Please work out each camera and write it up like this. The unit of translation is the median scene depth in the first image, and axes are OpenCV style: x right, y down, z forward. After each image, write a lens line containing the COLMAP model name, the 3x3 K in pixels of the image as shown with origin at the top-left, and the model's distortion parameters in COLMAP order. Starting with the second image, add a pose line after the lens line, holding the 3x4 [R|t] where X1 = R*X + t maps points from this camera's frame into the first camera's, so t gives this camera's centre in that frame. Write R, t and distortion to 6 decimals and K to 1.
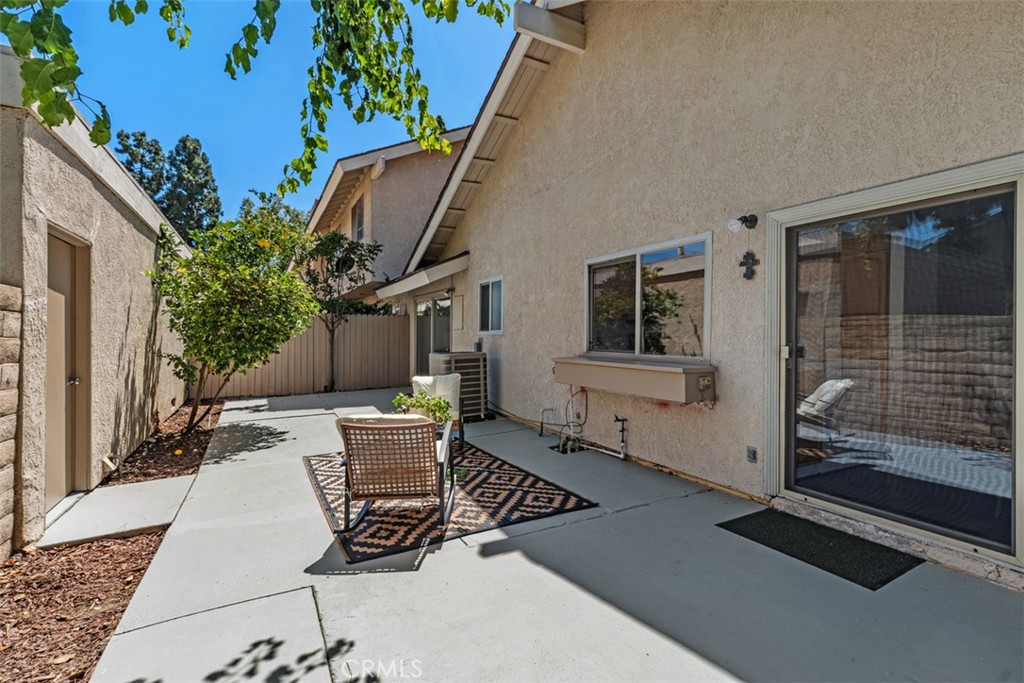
lens RADIAL K [[467.7, 0, 511.6], [0, 467.7, 334.7], [0, 0, 1]] dist [0.003060, 0.001007]
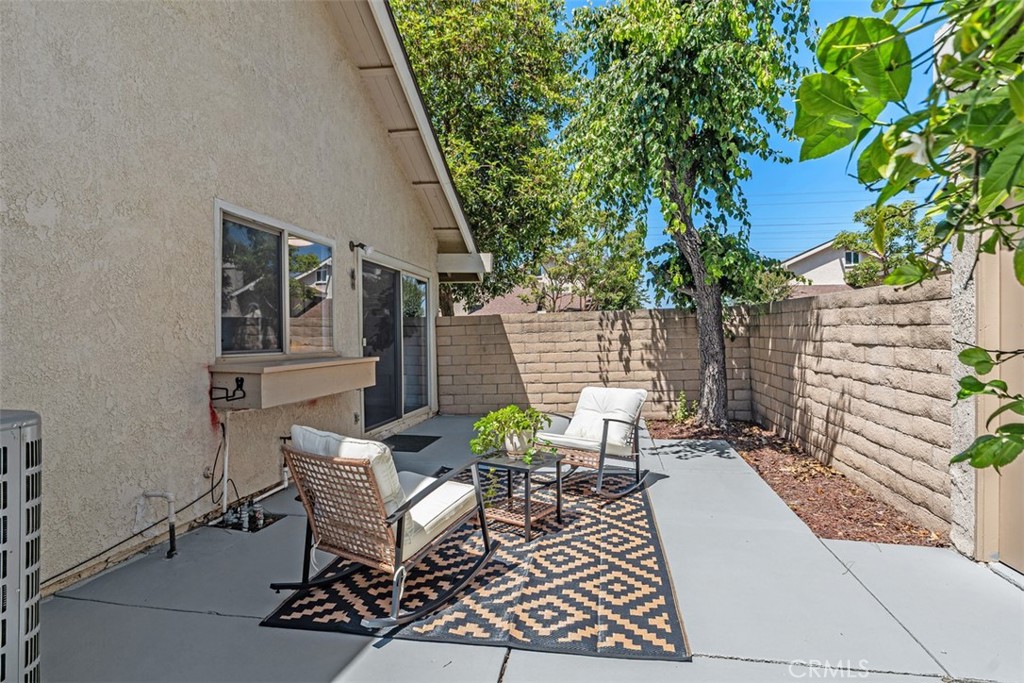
lens RADIAL K [[575.5, 0, 510.3], [0, 575.5, 338.4], [0, 0, 1]] dist [0.000031, 0.000016]
pose [[-0.785614, 0.002755, 0.618711, -0.690058], [0.006162, 0.999975, 0.003371, 0.015908], [-0.618687, 0.006461, -0.785611, 1.611496]]
